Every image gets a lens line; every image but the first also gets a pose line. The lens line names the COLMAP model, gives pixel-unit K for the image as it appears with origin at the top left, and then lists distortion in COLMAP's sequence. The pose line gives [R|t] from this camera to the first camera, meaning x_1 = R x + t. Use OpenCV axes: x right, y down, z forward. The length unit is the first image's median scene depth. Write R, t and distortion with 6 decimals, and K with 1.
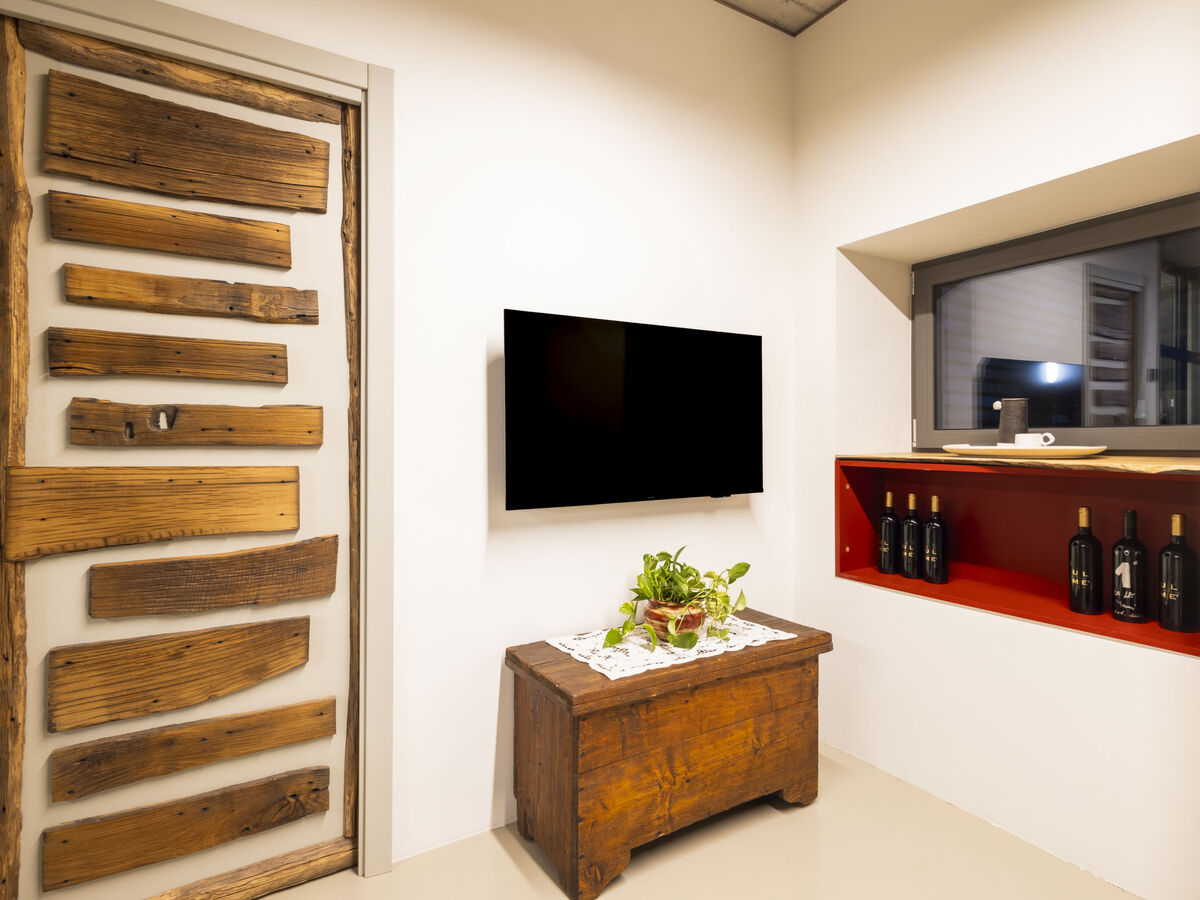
lens RADIAL K [[624.9, 0, 597.1], [0, 624.9, 444.2], [0, 0, 1]] dist [0.010368, -0.001078]
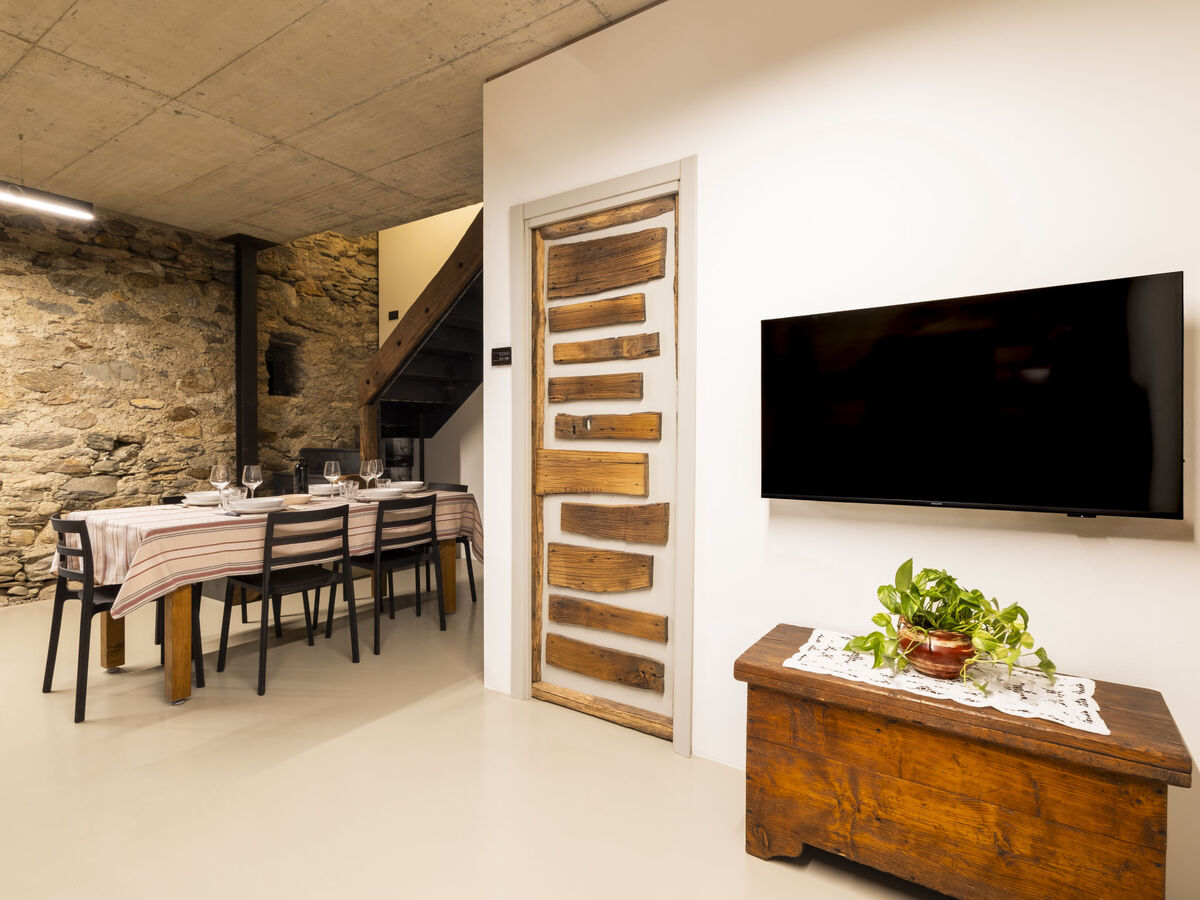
lens RADIAL K [[624.9, 0, 597.1], [0, 624.9, 444.2], [0, 0, 1]] dist [0.010368, -0.001078]
pose [[0.414065, 0.013762, -0.910143, 0.827038], [-0.007389, 0.999904, 0.011758, -0.002938], [0.910217, 0.001856, 0.414127, 0.280599]]
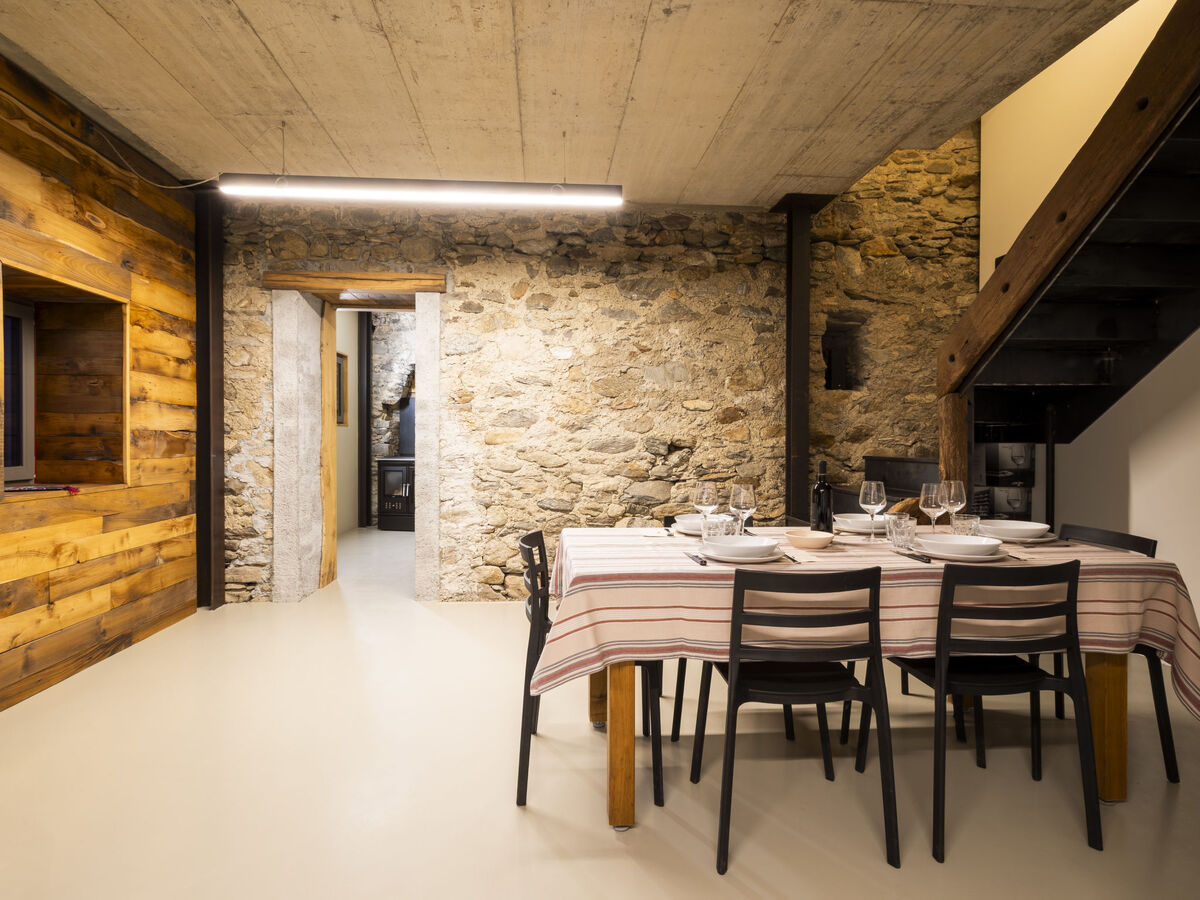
lens RADIAL K [[624.9, 0, 597.1], [0, 624.9, 444.2], [0, 0, 1]] dist [0.010368, -0.001078]
pose [[-0.458948, 0.007978, -0.888427, -0.121696], [-0.006182, 0.999907, 0.012172, -0.003600], [0.888441, 0.011079, -0.458856, 0.444133]]
